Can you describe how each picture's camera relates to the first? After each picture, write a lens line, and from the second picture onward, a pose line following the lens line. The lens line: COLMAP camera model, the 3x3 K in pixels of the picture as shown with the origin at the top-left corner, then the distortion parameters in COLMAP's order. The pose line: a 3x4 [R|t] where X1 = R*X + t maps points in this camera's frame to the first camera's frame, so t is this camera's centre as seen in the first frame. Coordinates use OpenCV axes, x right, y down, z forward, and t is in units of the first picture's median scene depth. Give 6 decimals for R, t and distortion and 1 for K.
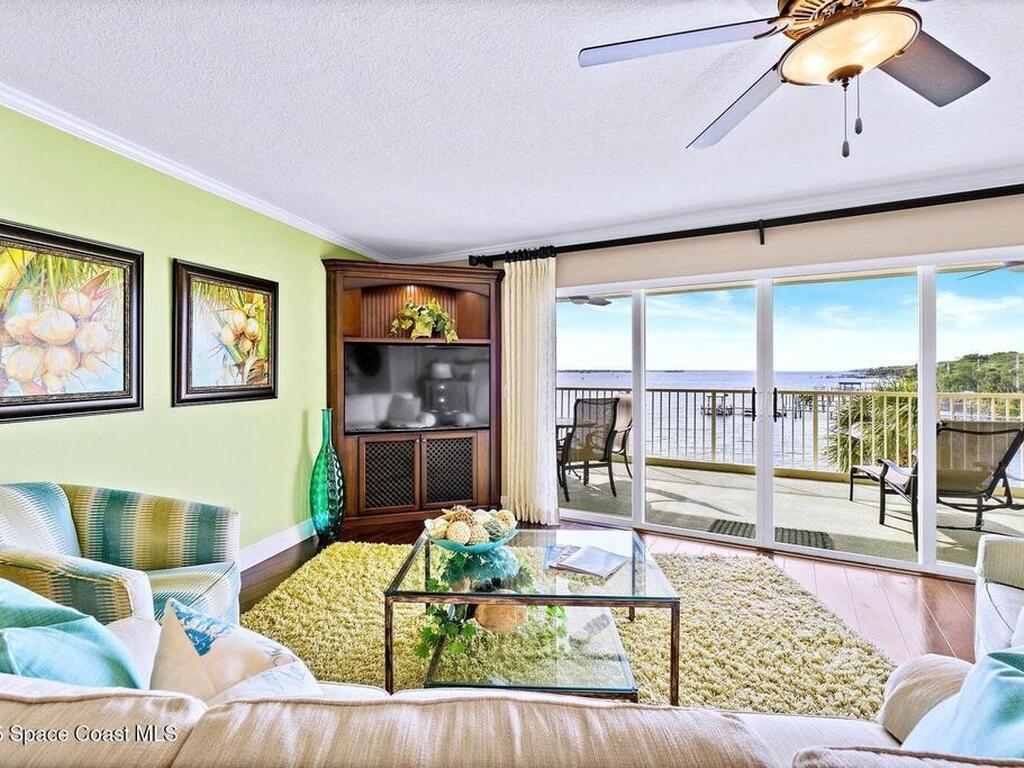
lens RADIAL K [[502.5, 0, 513.7], [0, 502.5, 372.8], [0, 0, 1]] dist [-0.001247, 0.000120]
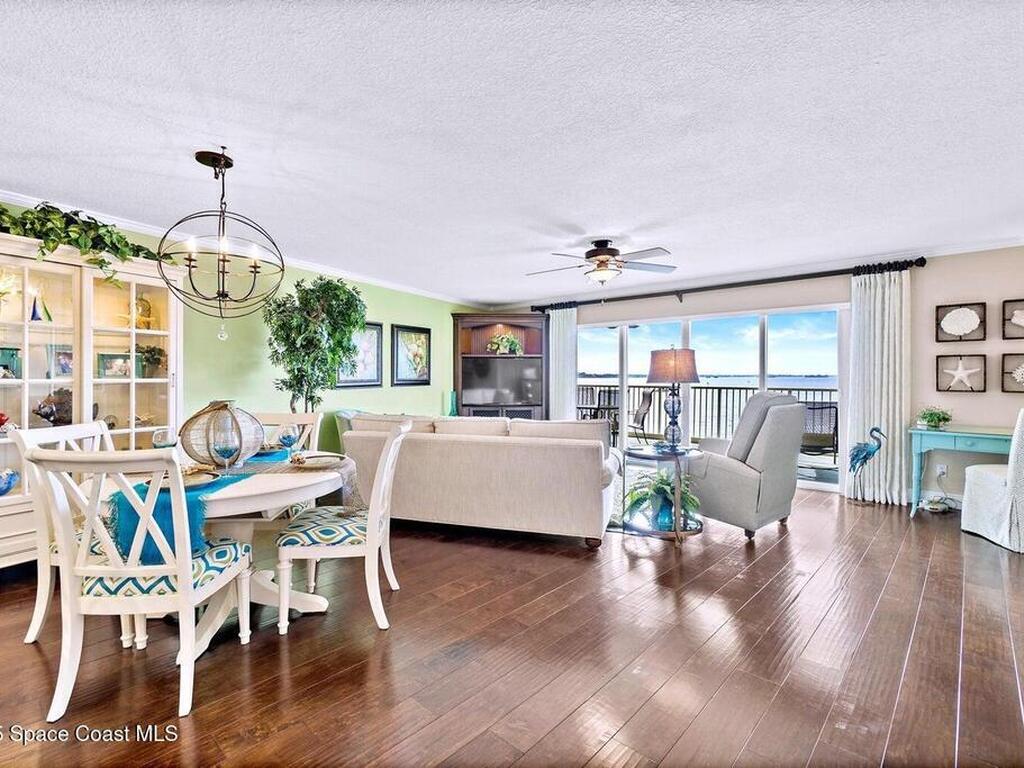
lens RADIAL K [[502.5, 0, 513.7], [0, 502.5, 372.8], [0, 0, 1]] dist [-0.001247, 0.000120]
pose [[0.972558, 0.001747, -0.232656, 0.273784], [-0.003791, 0.999958, -0.008337, 0.012790], [0.232631, 0.008990, 0.972523, -0.743661]]
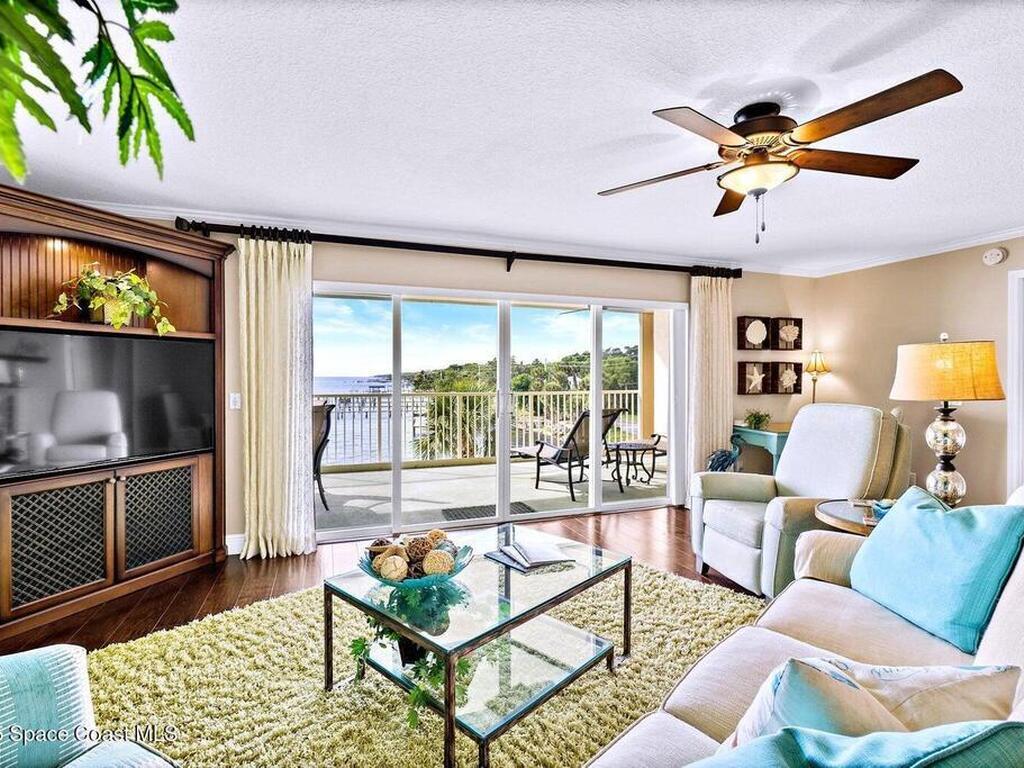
lens RADIAL K [[495.2, 0, 500.1], [0, 495.2, 386.1], [0, 0, 1]] dist [-0.001927, -0.000082]
pose [[0.662051, -0.012792, 0.749349, -0.341704], [0.000523, 0.999862, 0.016606, 0.000042], [-0.749458, -0.010602, 0.661966, 0.185878]]
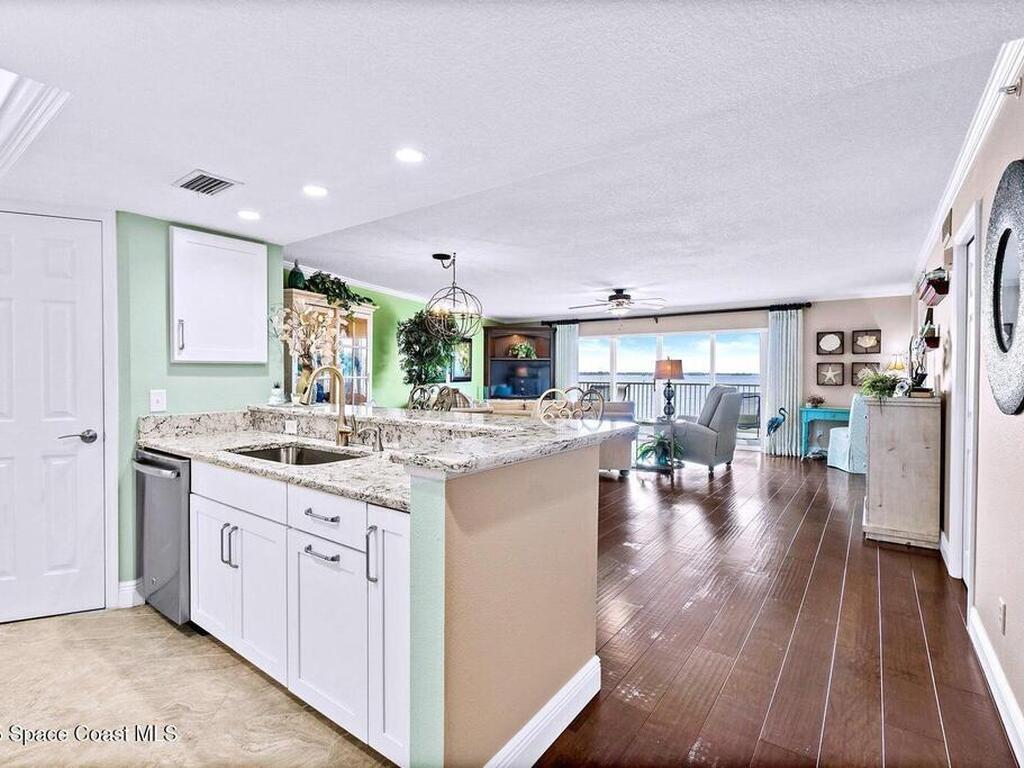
lens RADIAL K [[502.5, 0, 513.7], [0, 502.5, 372.8], [0, 0, 1]] dist [-0.001247, 0.000120]
pose [[0.993054, 0.005480, -0.117534, 0.058871], [-0.006016, 0.999973, -0.004204, 0.011136], [0.117508, 0.004882, 0.993060, -1.355011]]
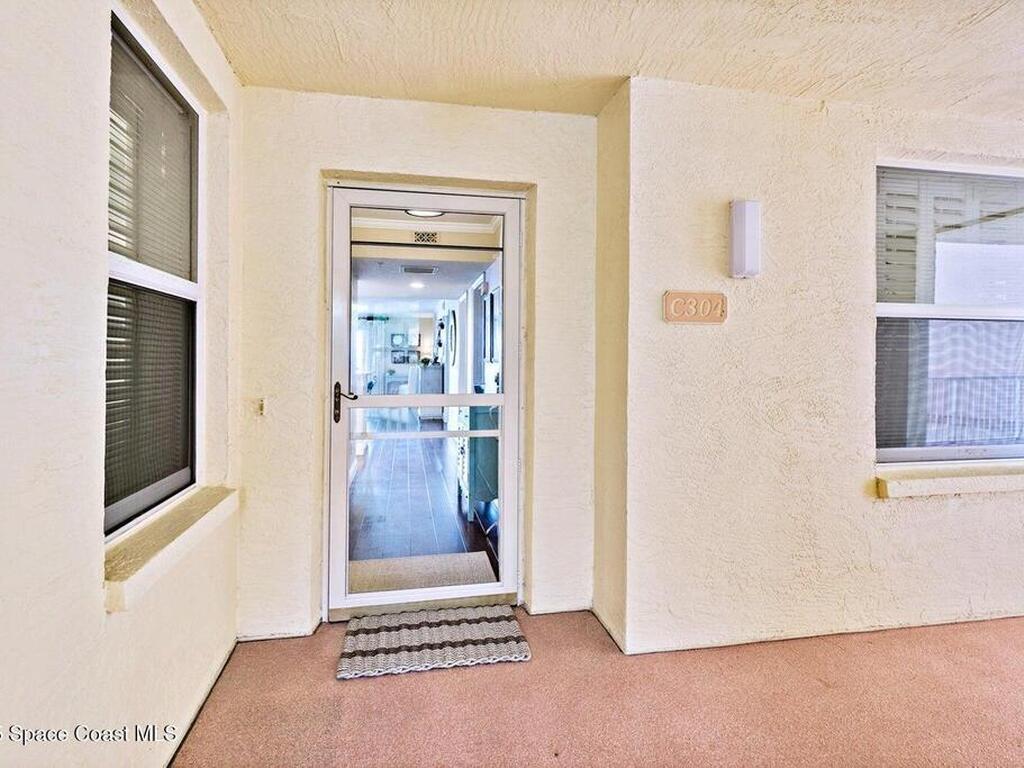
lens RADIAL K [[502.5, 0, 513.7], [0, 502.5, 372.8], [0, 0, 1]] dist [-0.001247, 0.000120]
pose [[0.753389, -0.010572, 0.657490, -0.621443], [-0.006973, 0.999686, 0.024065, 0.019939], [-0.657538, -0.022715, 0.753079, -2.424446]]
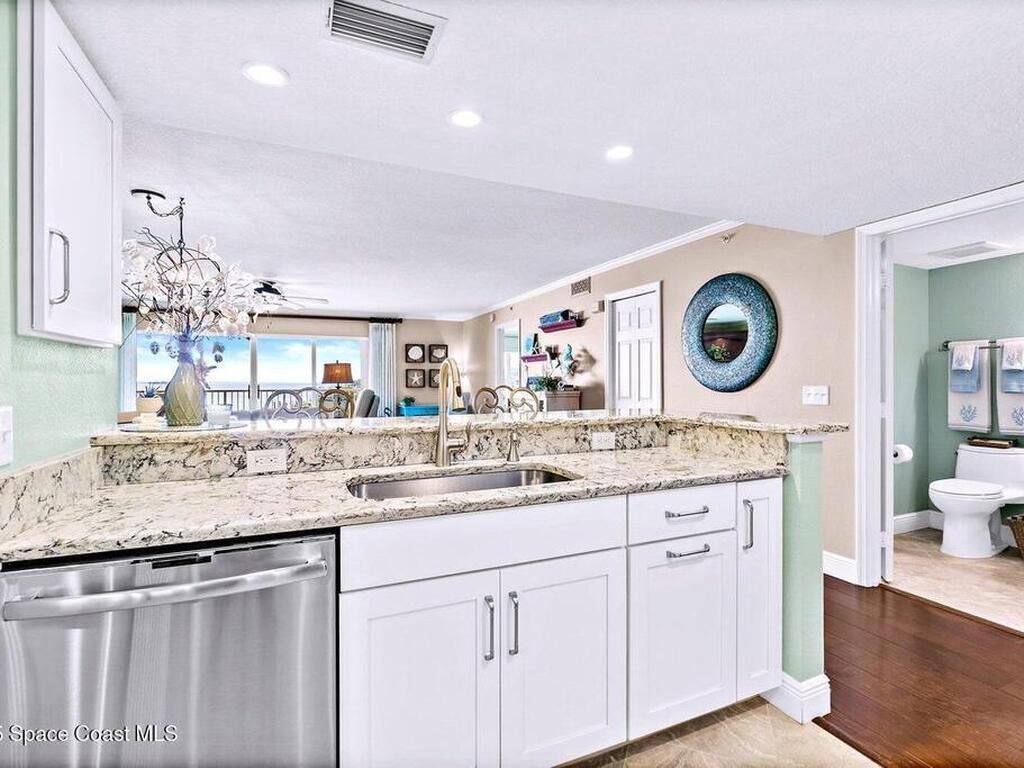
lens RADIAL K [[494.4, 0, 512.0], [0, 494.4, 384.0], [0, 0, 1]] dist [-0.001375, -0.000105]
pose [[0.600567, -0.006070, 0.799551, -0.507401], [0.007017, 0.999973, 0.002321, 0.023803], [-0.799544, 0.004216, 0.600593, -1.100851]]
